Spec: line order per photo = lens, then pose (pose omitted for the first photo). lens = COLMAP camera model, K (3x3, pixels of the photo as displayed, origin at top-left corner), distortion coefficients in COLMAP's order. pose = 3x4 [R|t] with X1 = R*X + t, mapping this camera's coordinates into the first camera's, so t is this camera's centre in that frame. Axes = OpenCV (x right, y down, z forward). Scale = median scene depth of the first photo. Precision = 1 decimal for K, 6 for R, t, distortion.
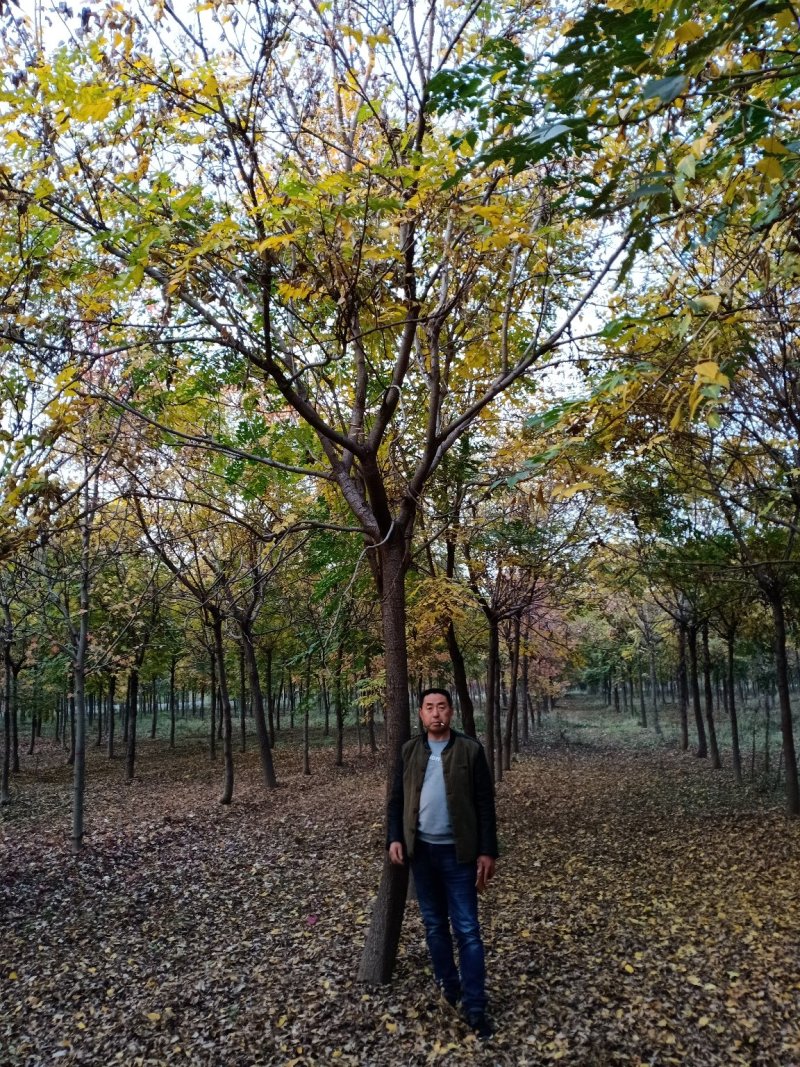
lens RADIAL K [[863.9, 0, 406.3], [0, 863.9, 533.3], [0, 0, 1]] dist [0.049996, -0.093565]
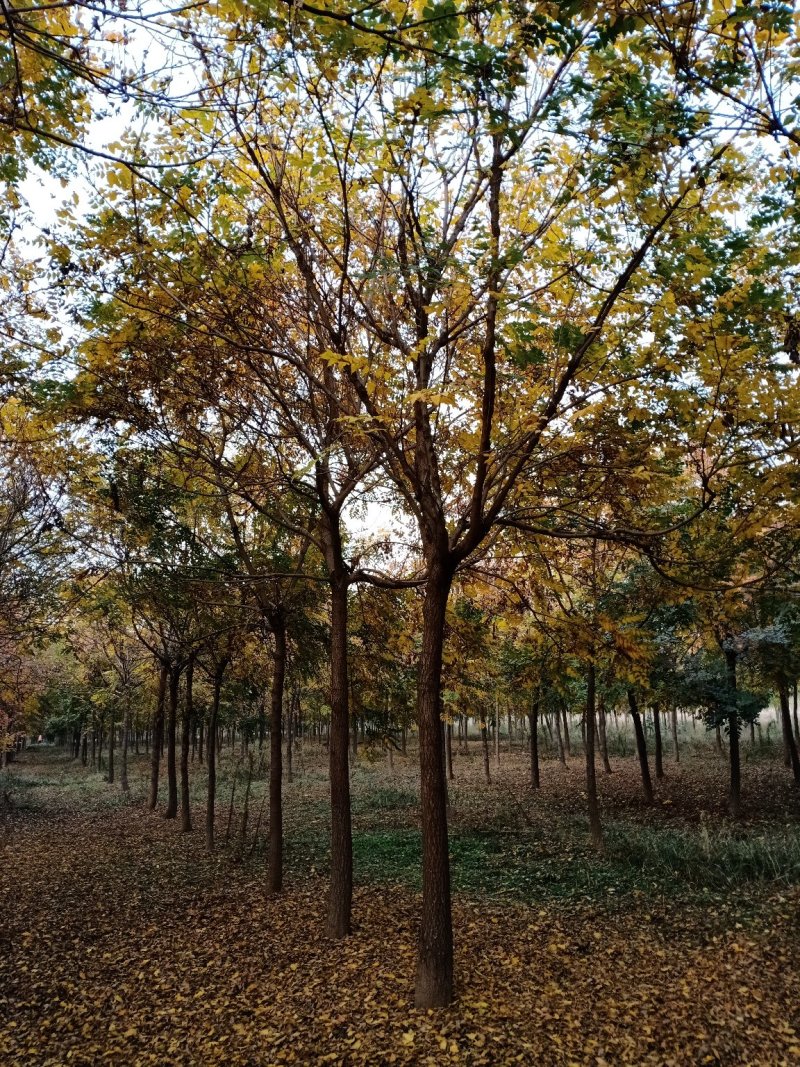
lens RADIAL K [[863.9, 0, 406.3], [0, 863.9, 533.3], [0, 0, 1]] dist [0.049996, -0.093565]
pose [[0.839459, 0.113238, 0.531494, 0.044606], [-0.083888, 0.993328, -0.079139, 0.024610], [-0.536909, 0.021848, 0.843357, 0.136226]]
